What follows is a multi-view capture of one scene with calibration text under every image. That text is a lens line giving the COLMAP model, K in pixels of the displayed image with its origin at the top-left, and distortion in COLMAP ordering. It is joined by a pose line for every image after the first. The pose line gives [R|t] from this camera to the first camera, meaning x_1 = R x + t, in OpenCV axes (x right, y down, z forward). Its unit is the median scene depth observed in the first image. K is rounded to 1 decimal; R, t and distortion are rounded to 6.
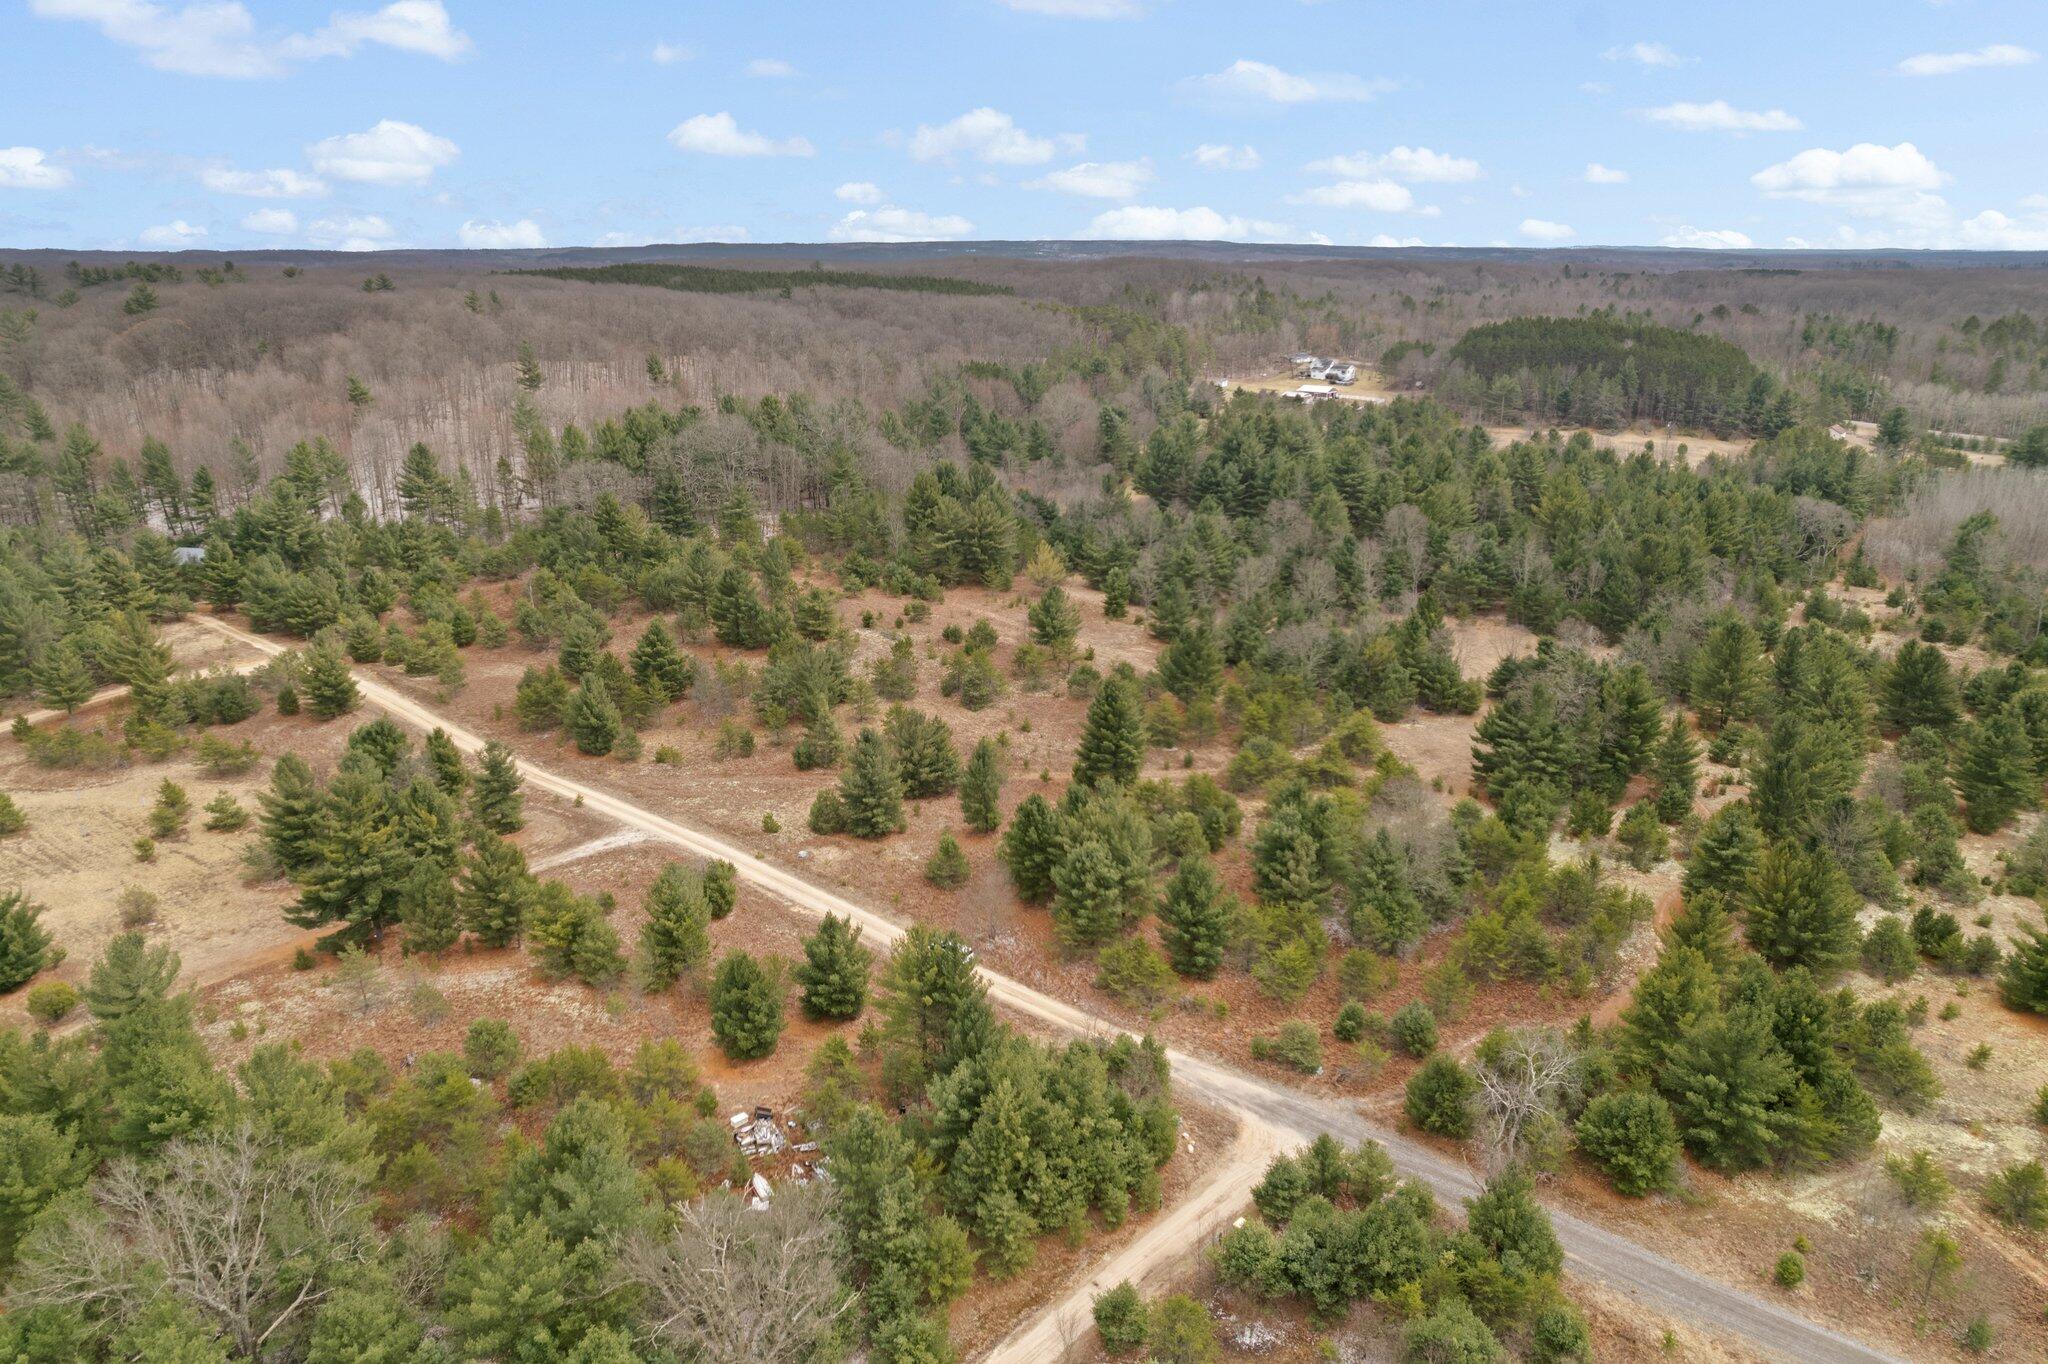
lens RADIAL K [[1287.1, 0, 1015.2], [0, 1287.1, 684.7], [0, 0, 1]] dist [-0.030761, 0.001737]
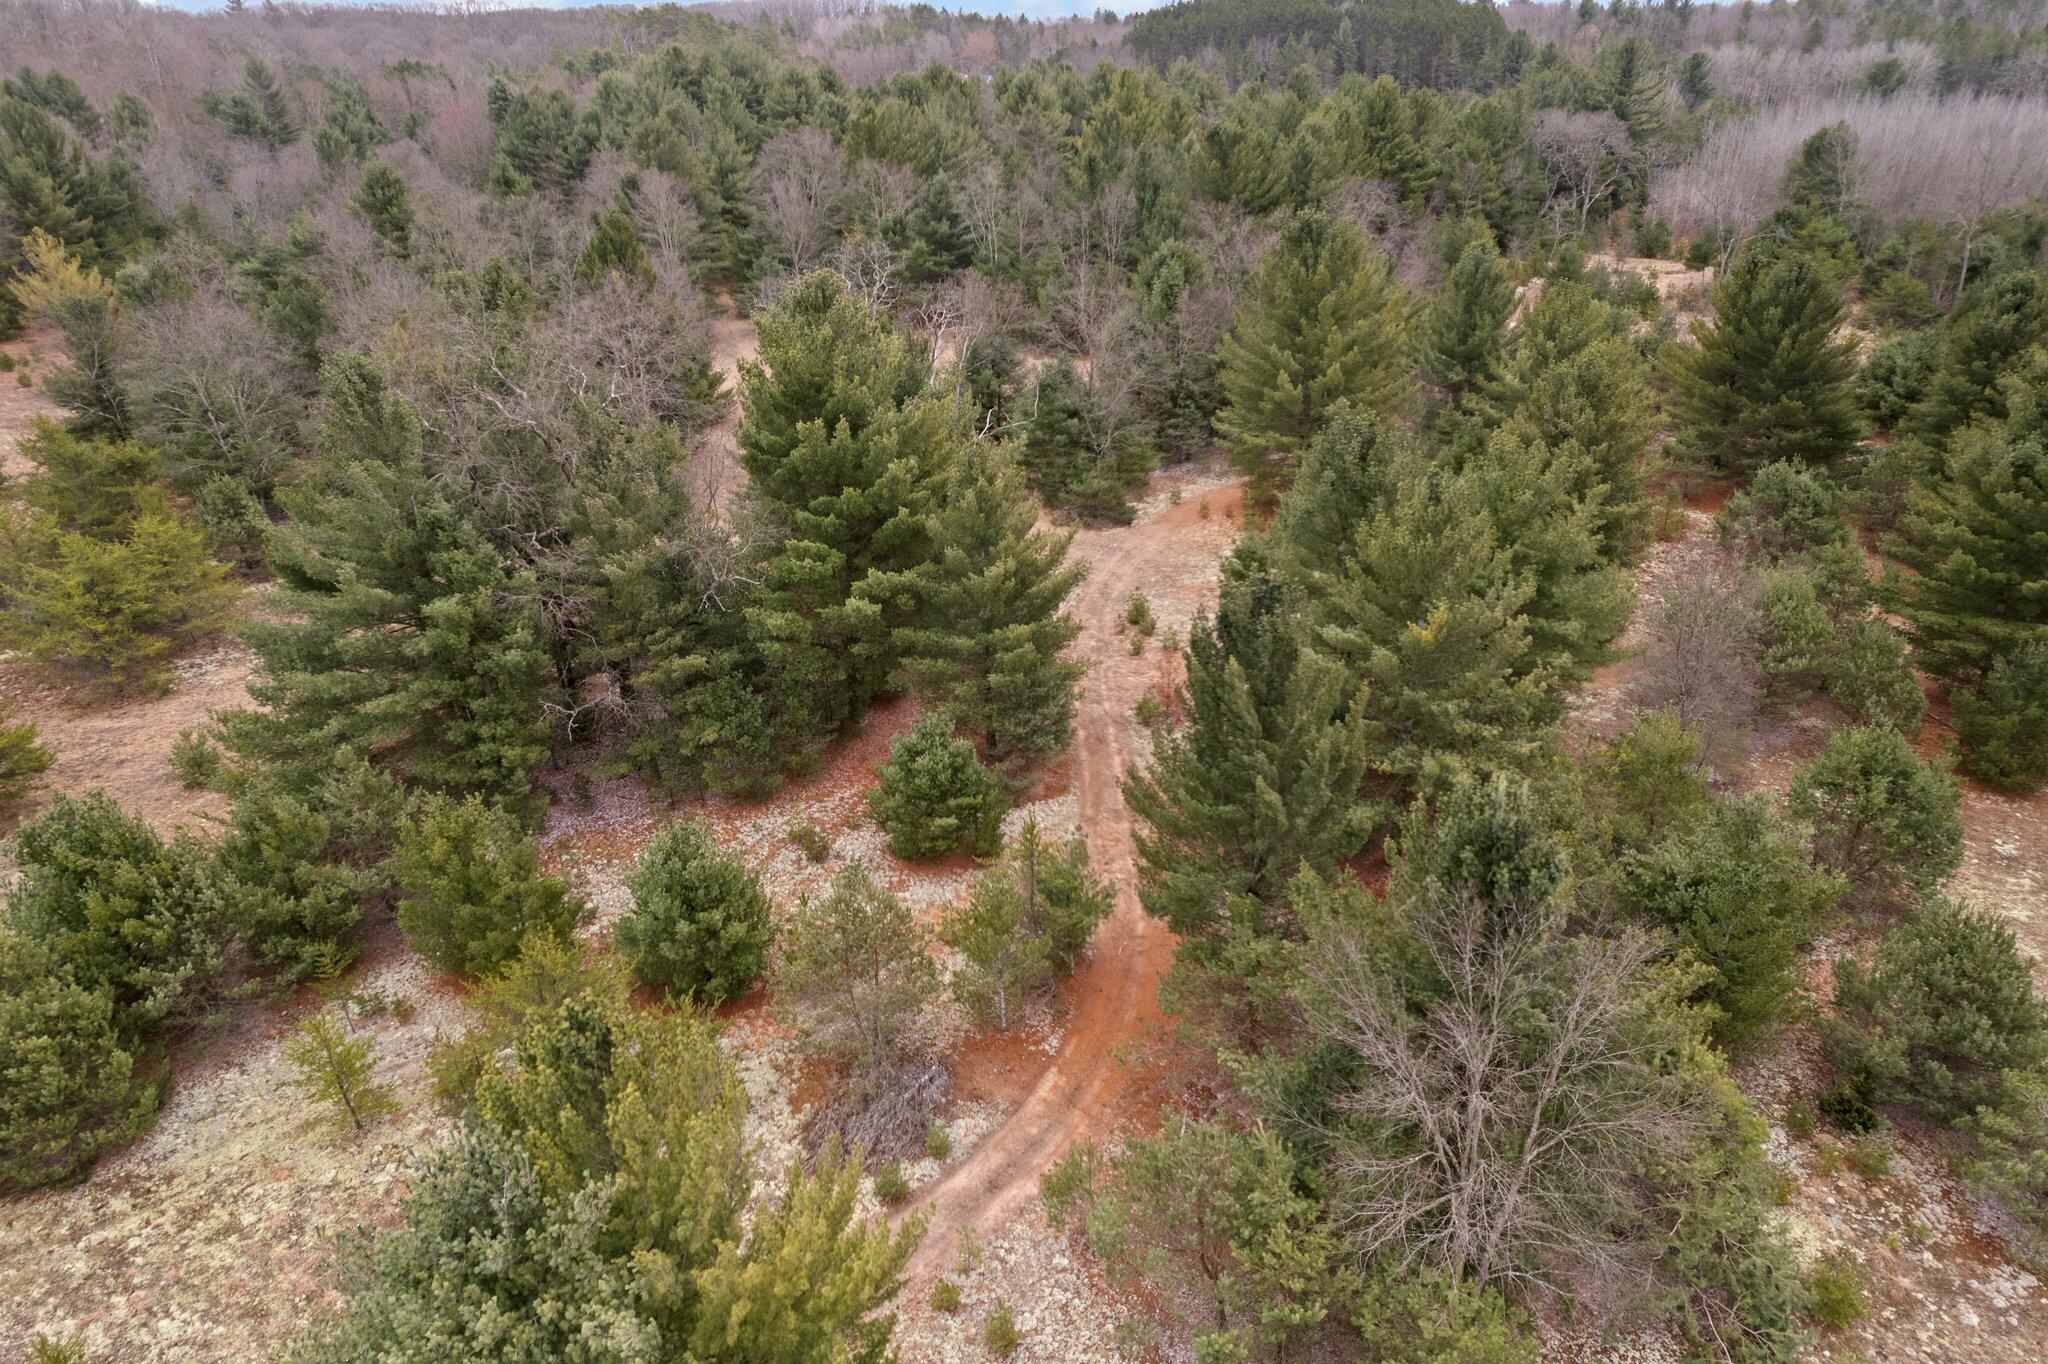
lens RADIAL K [[1287.1, 0, 1030.8], [0, 1287.1, 684.1], [0, 0, 1]] dist [-0.030761, 0.001737]
pose [[0.988563, -0.089494, 0.121381, 0.430657], [0.074720, 0.989806, 0.121245, 0.034276], [-0.130994, -0.110789, 0.985173, 0.632221]]
